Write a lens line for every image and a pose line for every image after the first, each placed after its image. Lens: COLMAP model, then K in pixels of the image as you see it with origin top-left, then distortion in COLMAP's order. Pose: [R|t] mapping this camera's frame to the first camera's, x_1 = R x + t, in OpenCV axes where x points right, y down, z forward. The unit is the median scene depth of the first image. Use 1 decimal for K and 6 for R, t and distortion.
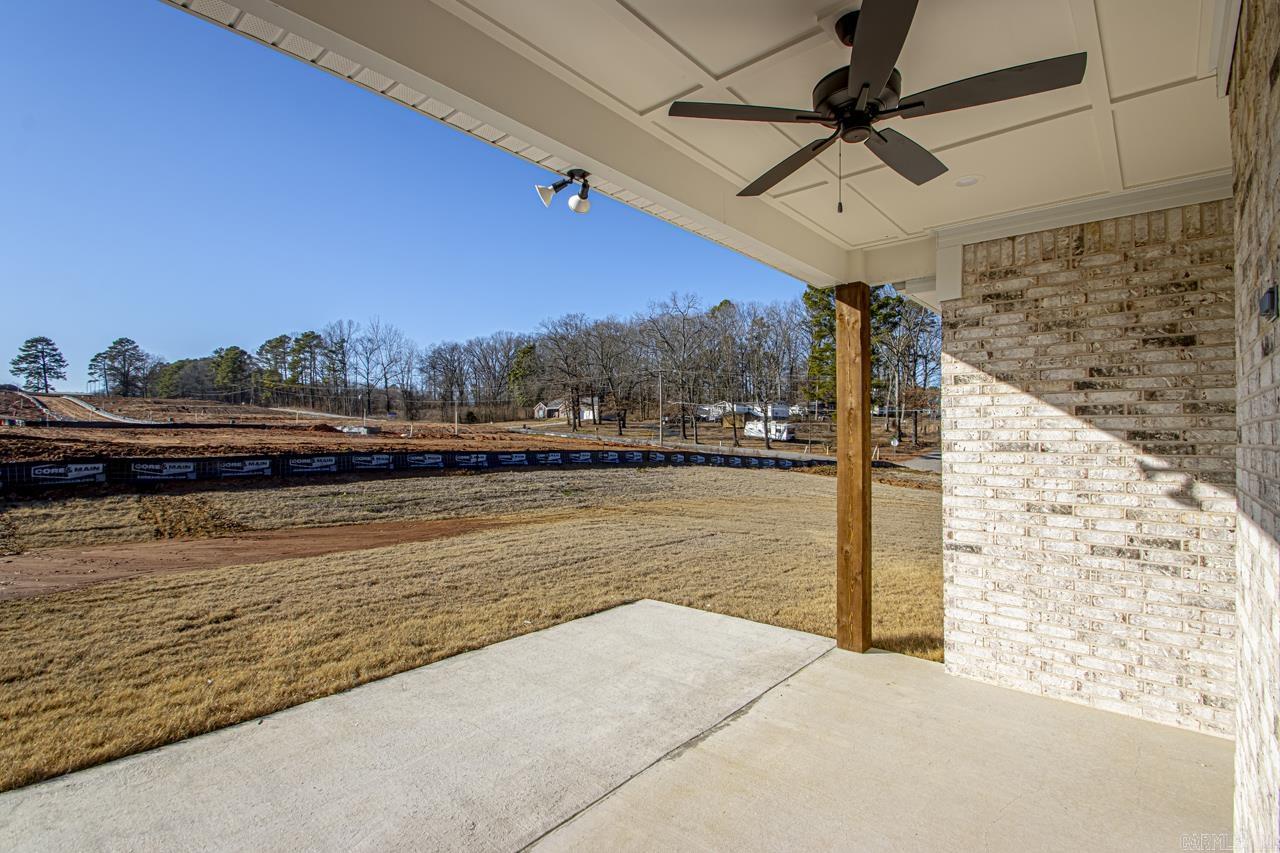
lens RADIAL K [[607.8, 0, 643.0], [0, 607.8, 433.0], [0, 0, 1]] dist [0.019366, -0.015243]
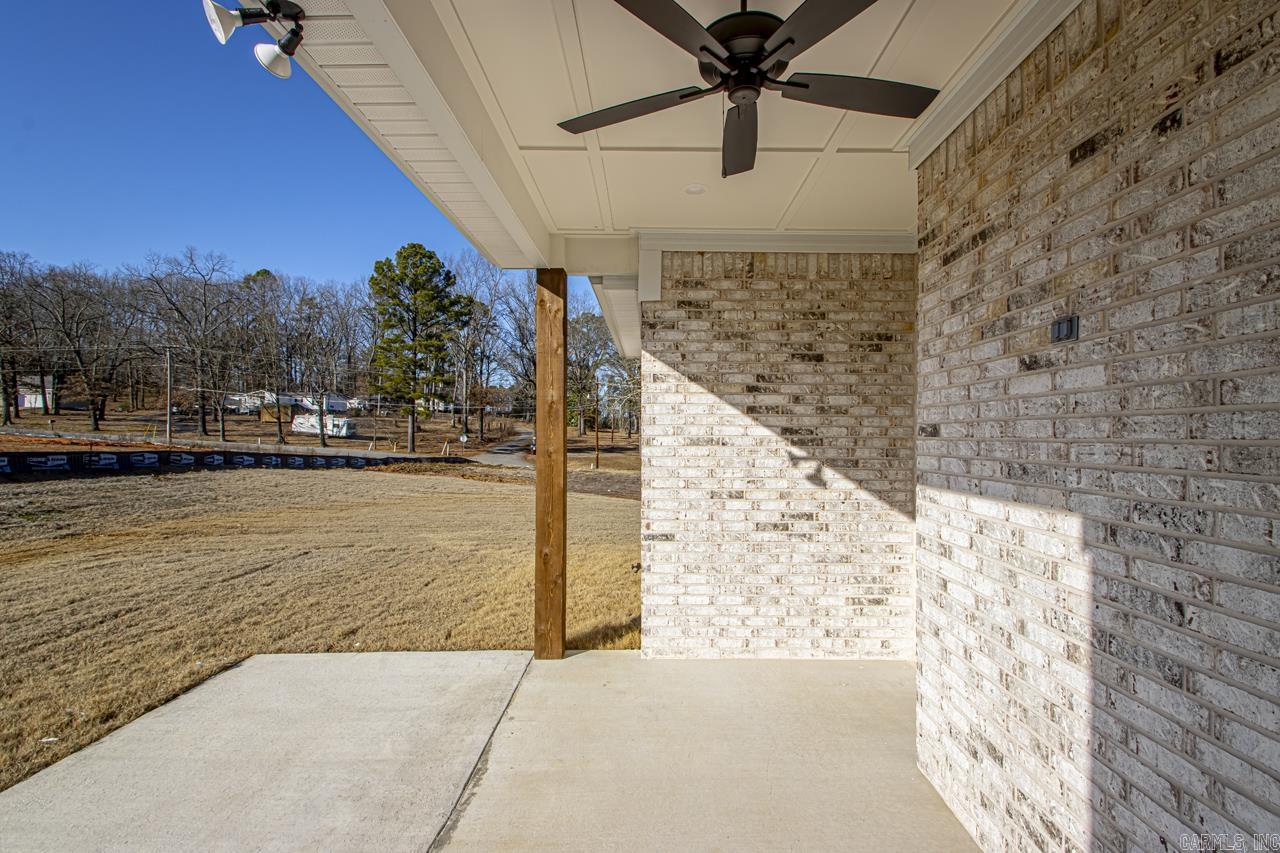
lens RADIAL K [[607.8, 0, 661.7], [0, 607.8, 430.8], [0, 0, 1]] dist [0.019366, -0.015243]
pose [[0.755153, 0.002859, 0.655543, -0.162920], [-0.004885, 0.999987, 0.001266, 0.002653], [-0.655531, -0.004159, 0.755157, 0.196620]]
